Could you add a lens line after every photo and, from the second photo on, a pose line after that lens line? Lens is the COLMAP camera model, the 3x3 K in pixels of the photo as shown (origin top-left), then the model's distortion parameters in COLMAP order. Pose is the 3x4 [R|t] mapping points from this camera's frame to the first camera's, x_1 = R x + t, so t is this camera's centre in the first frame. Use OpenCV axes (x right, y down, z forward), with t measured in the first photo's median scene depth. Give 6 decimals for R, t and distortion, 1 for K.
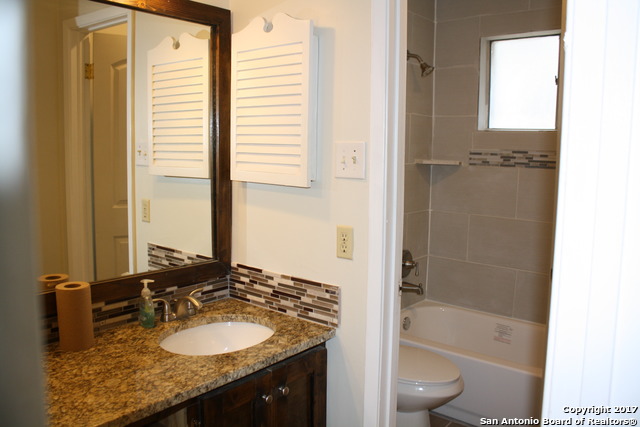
lens RADIAL K [[532.0, 0, 317.5], [0, 532.0, 210.6], [0, 0, 1]] dist [-0.175547, 0.155816]
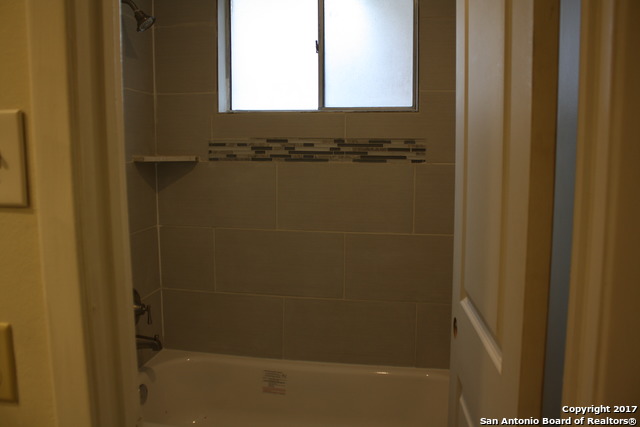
lens RADIAL K [[532.0, 0, 317.5], [0, 532.0, 210.6], [0, 0, 1]] dist [-0.175547, 0.155816]
pose [[0.860508, -0.074546, 0.503954, 0.072377], [0.070666, 0.997139, 0.026837, -0.043184], [-0.504513, 0.012519, 0.863314, 0.470168]]
